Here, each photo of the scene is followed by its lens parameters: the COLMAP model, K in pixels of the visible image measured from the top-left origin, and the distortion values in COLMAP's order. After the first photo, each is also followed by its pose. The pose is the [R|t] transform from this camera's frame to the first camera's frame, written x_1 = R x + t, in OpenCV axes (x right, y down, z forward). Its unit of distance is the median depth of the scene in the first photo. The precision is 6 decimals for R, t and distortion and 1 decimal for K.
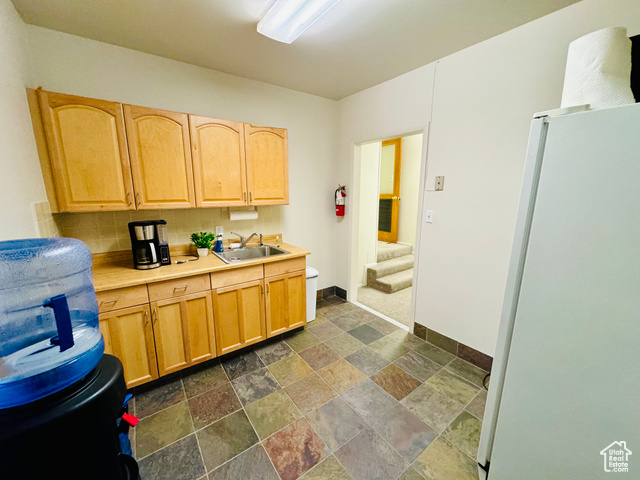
lens RADIAL K [[257.5, 0, 320.0], [0, 257.5, 240.0], [0, 0, 1]] dist [-0.000103, 0.000116]
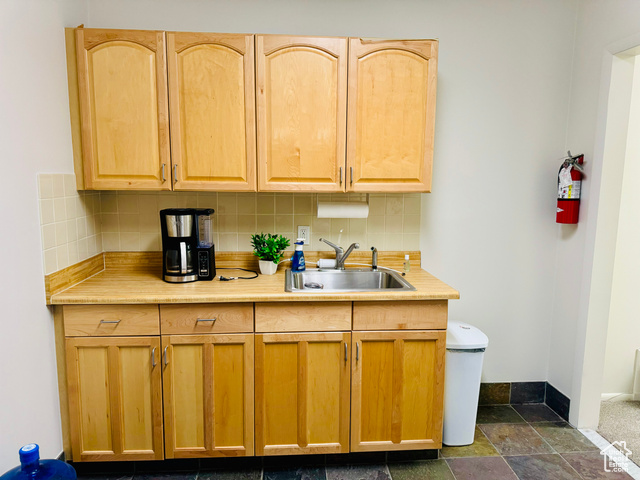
lens RADIAL K [[450.2, 0, 320.1], [0, 450.2, 241.6], [0, 0, 1]] dist [0.084661, -0.111481]
pose [[0.847543, 0.083036, -0.524191, 0.200256], [-0.108925, 0.993874, -0.018679, -0.005995], [0.519429, 0.072929, 0.851396, 0.194239]]
